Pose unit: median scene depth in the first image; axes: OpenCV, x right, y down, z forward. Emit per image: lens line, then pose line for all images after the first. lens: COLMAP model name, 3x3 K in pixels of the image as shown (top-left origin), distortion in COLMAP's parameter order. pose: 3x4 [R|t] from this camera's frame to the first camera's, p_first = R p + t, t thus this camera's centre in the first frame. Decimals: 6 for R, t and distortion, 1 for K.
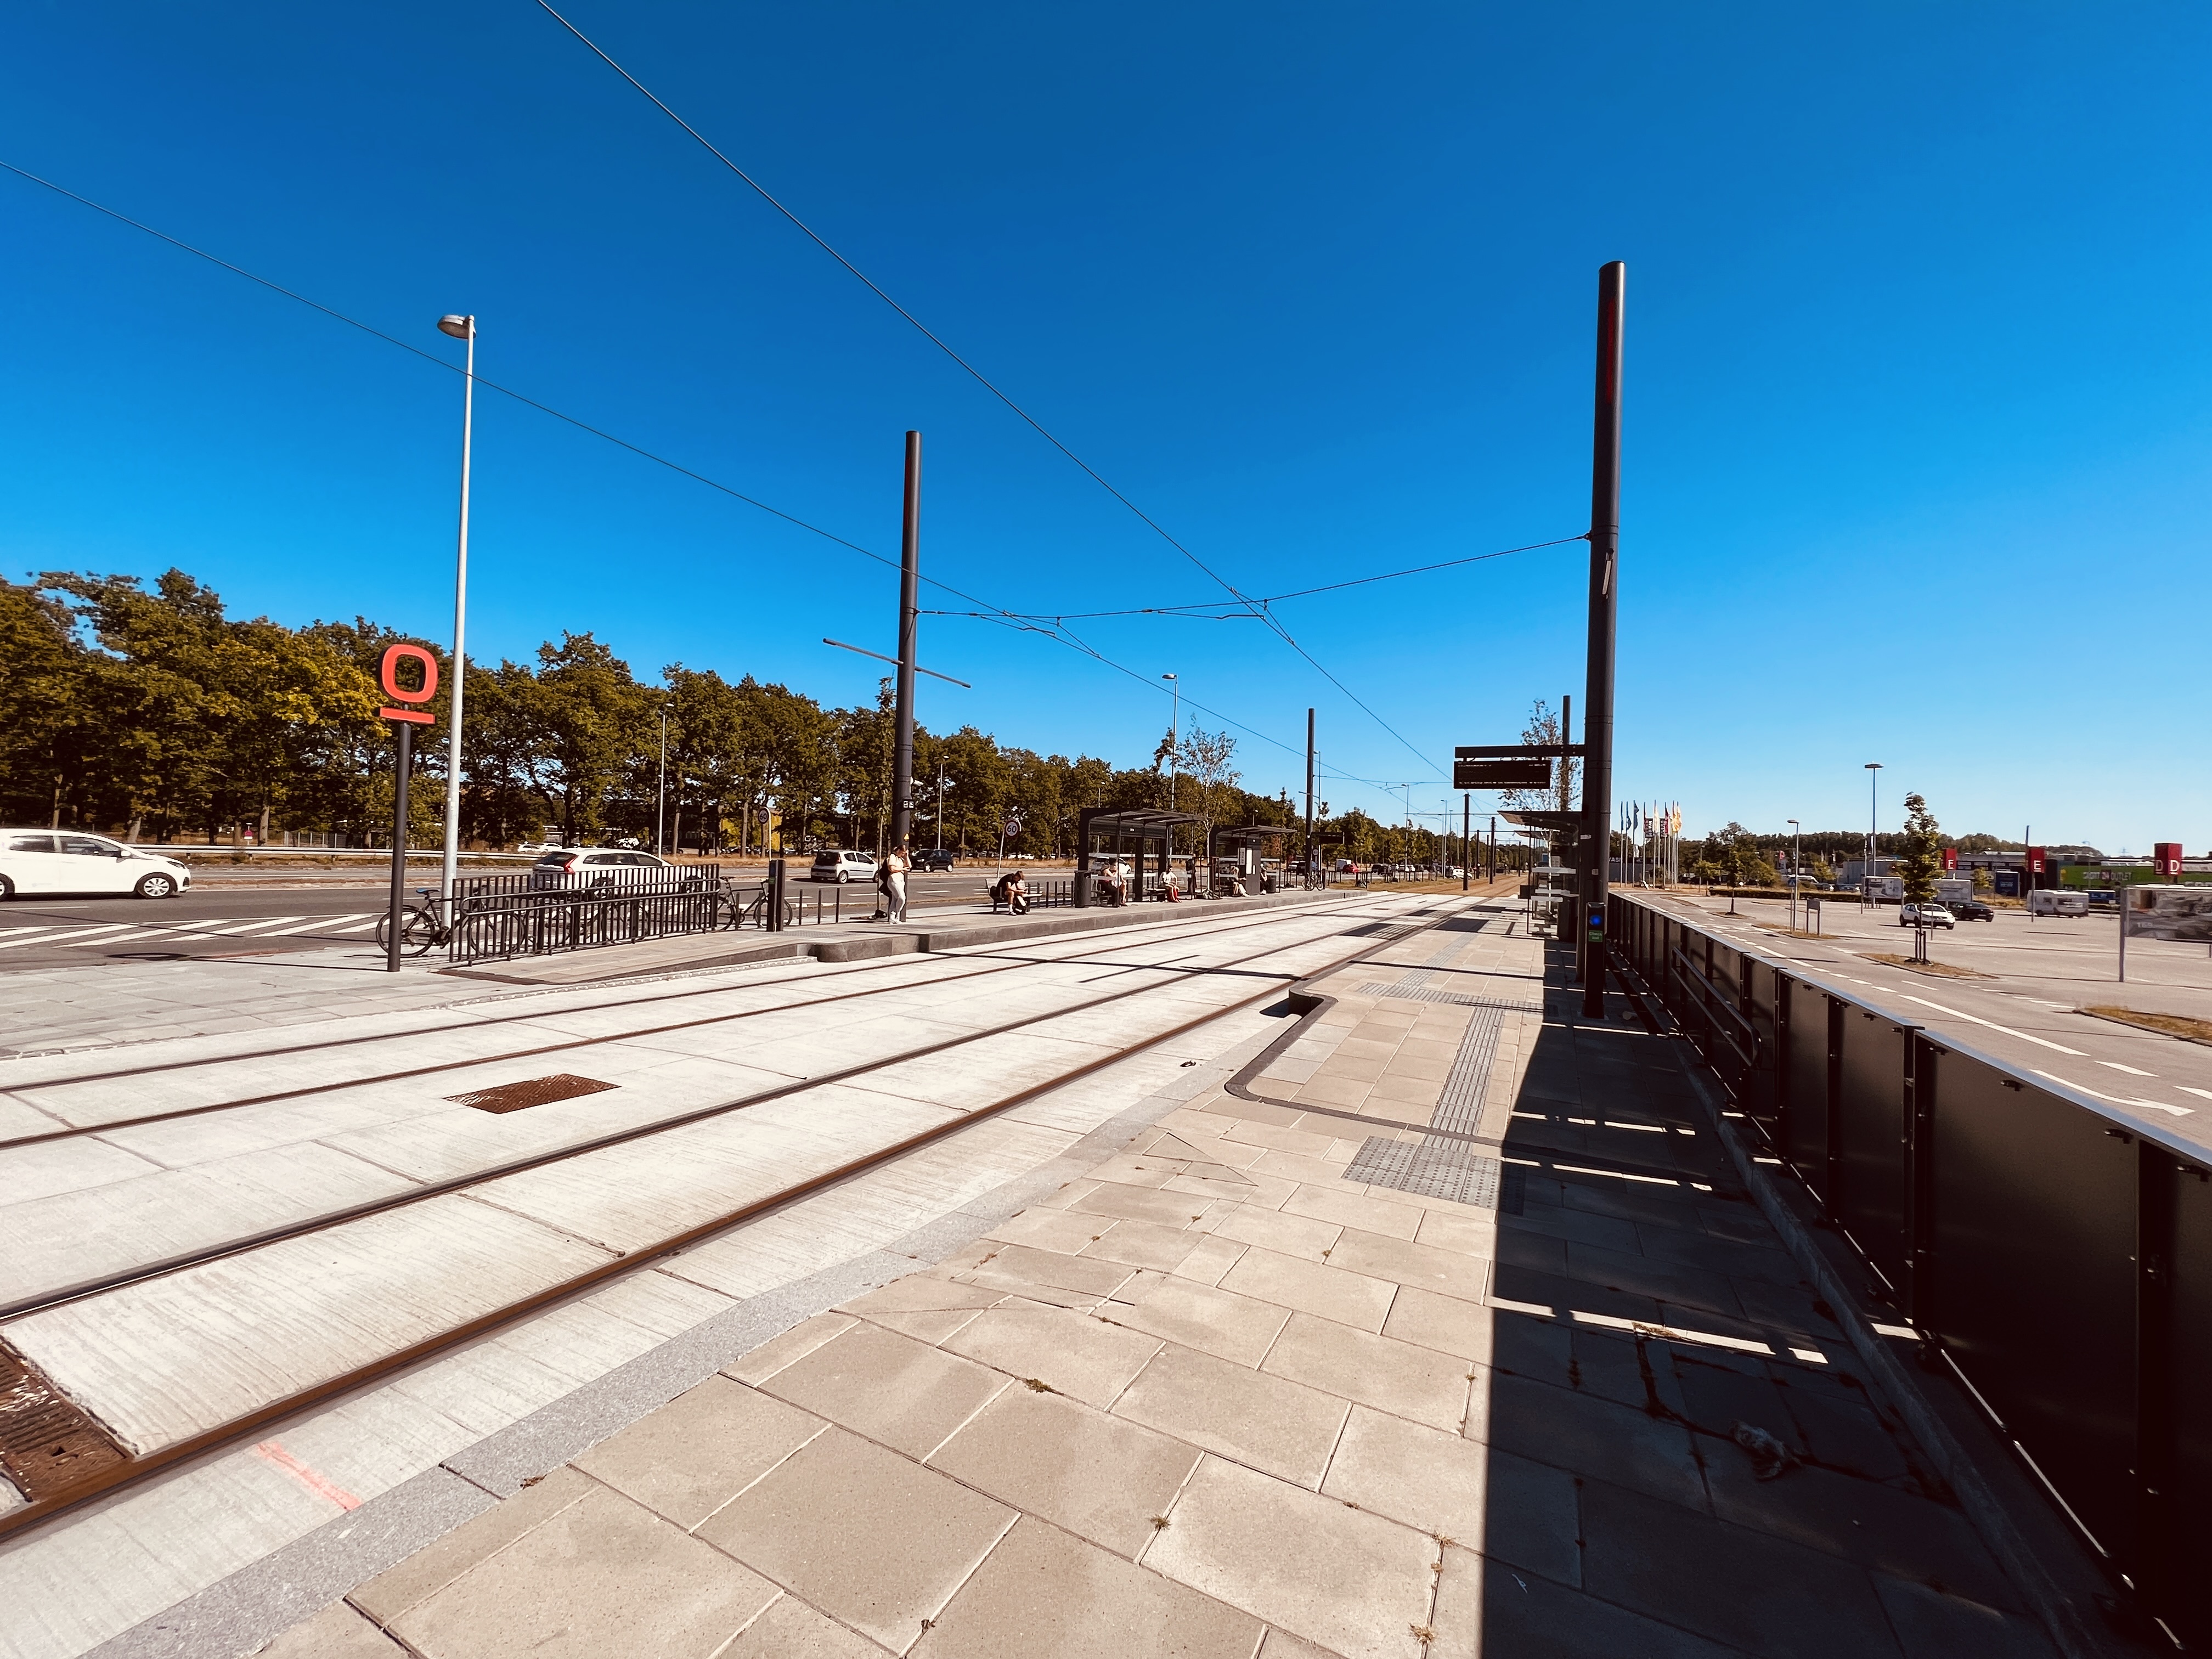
lens RADIAL K [[889.5, 0, 1108.8], [0, 889.5, 836.5], [0, 0, 1]] dist [-0.004631, 0.002082]
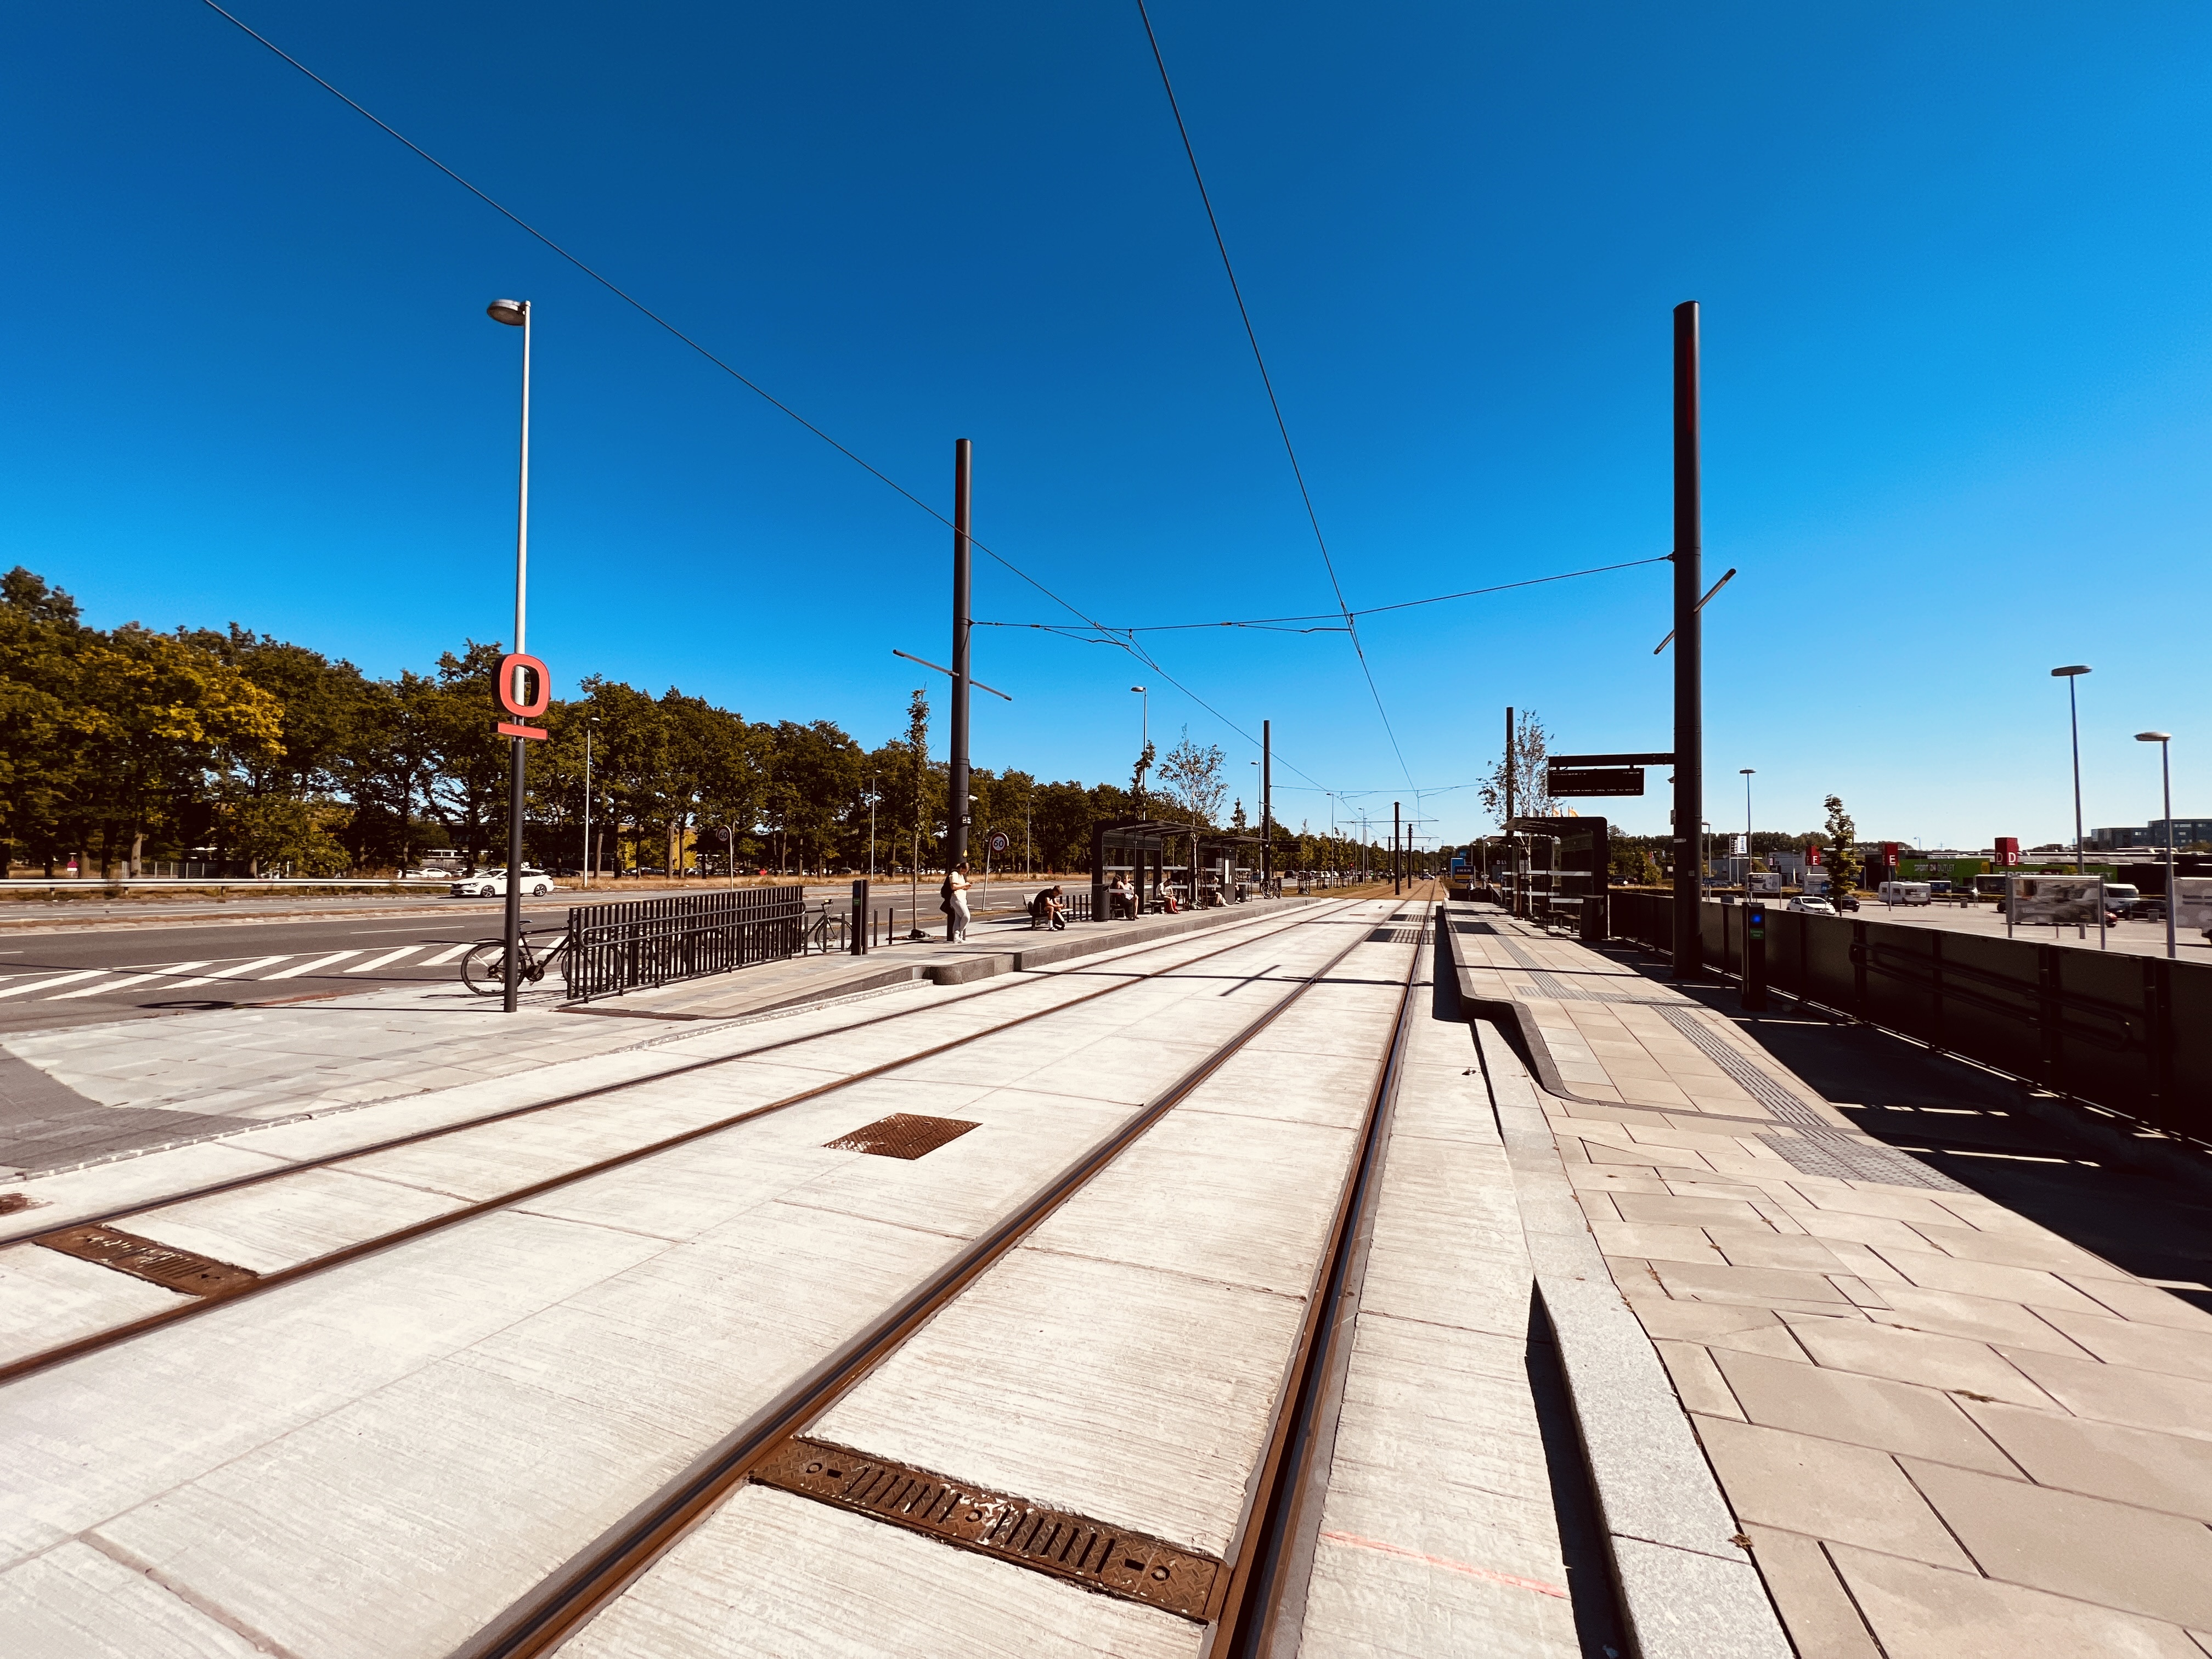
lens RADIAL K [[889.5, 0, 1109.2], [0, 889.5, 836.5], [0, 0, 1]] dist [-0.004631, 0.002082]
pose [[0.994078, -0.017664, 0.107222, -0.147449], [0.019146, 0.999735, -0.012811, -0.002144], [-0.106967, 0.014788, 0.994153, 0.013249]]
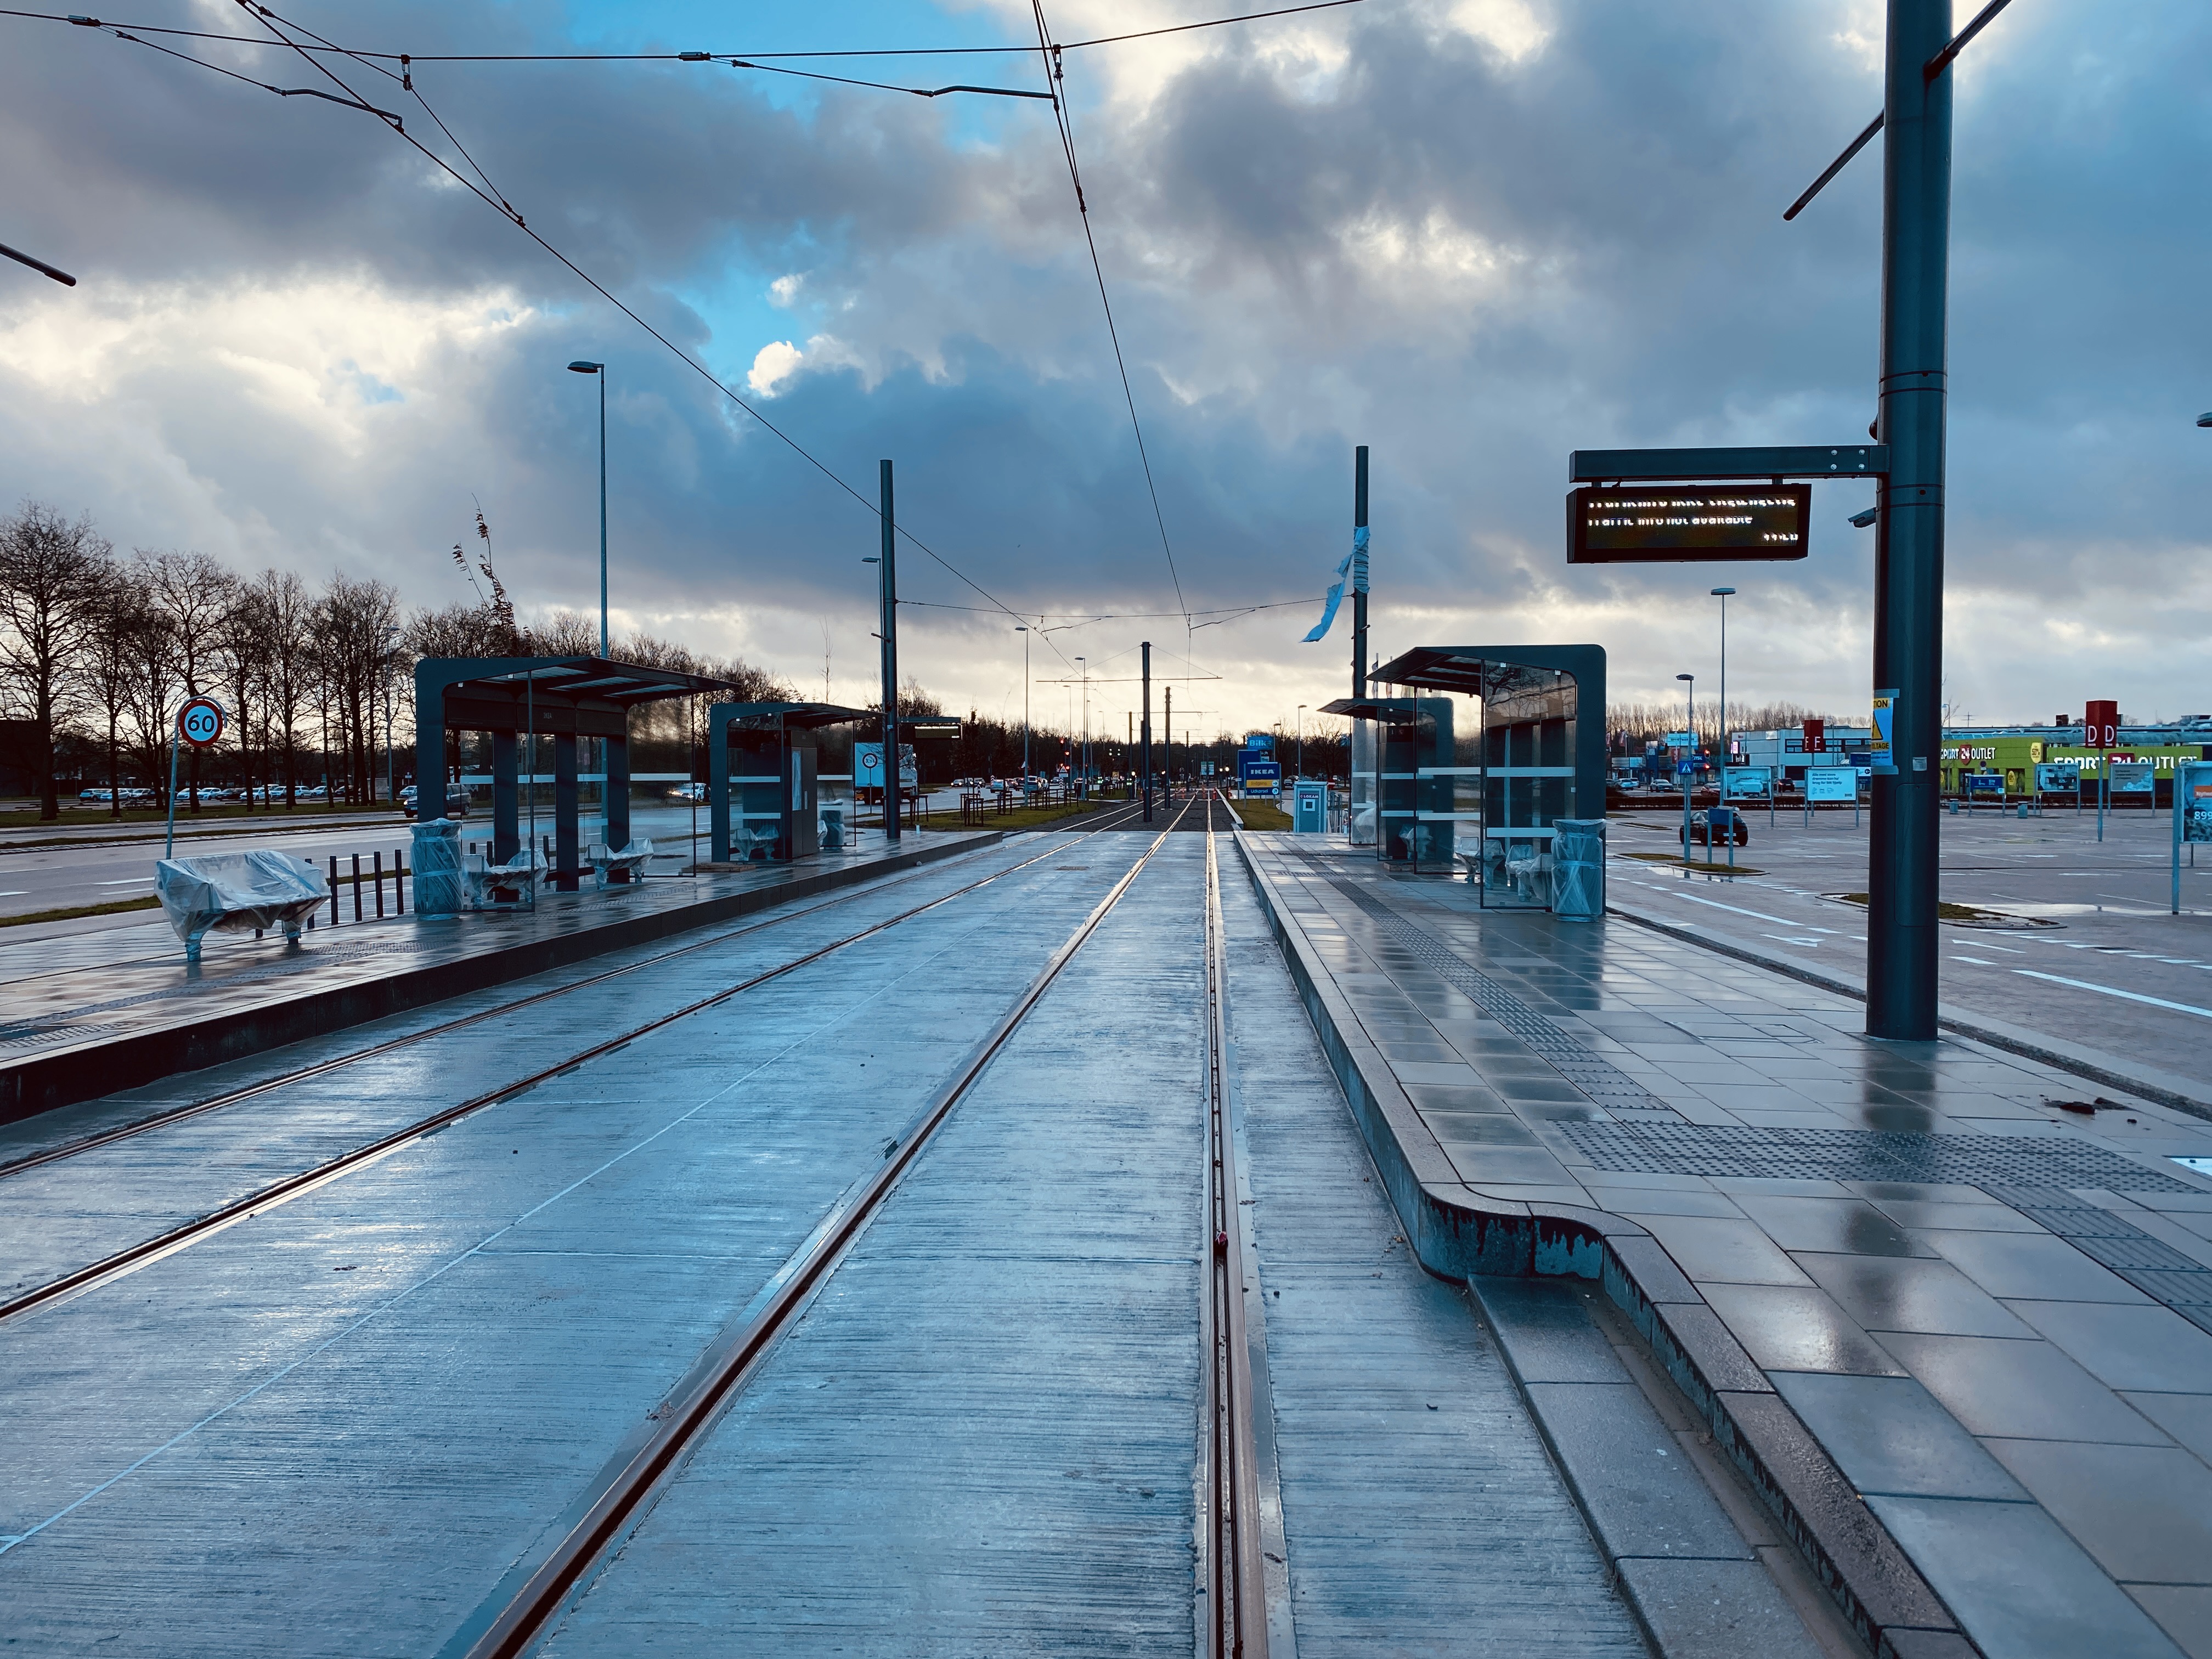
lens RADIAL K [[1673.0, 0, 1096.1], [0, 1673.0, 827.4], [0, 0, 1]] dist [0.060665, -0.073612]
pose [[0.923342, -0.051569, 0.380500, -0.055625], [0.031217, 0.997742, 0.059470, 0.007447], [-0.382708, -0.043033, 0.922867, 0.248625]]
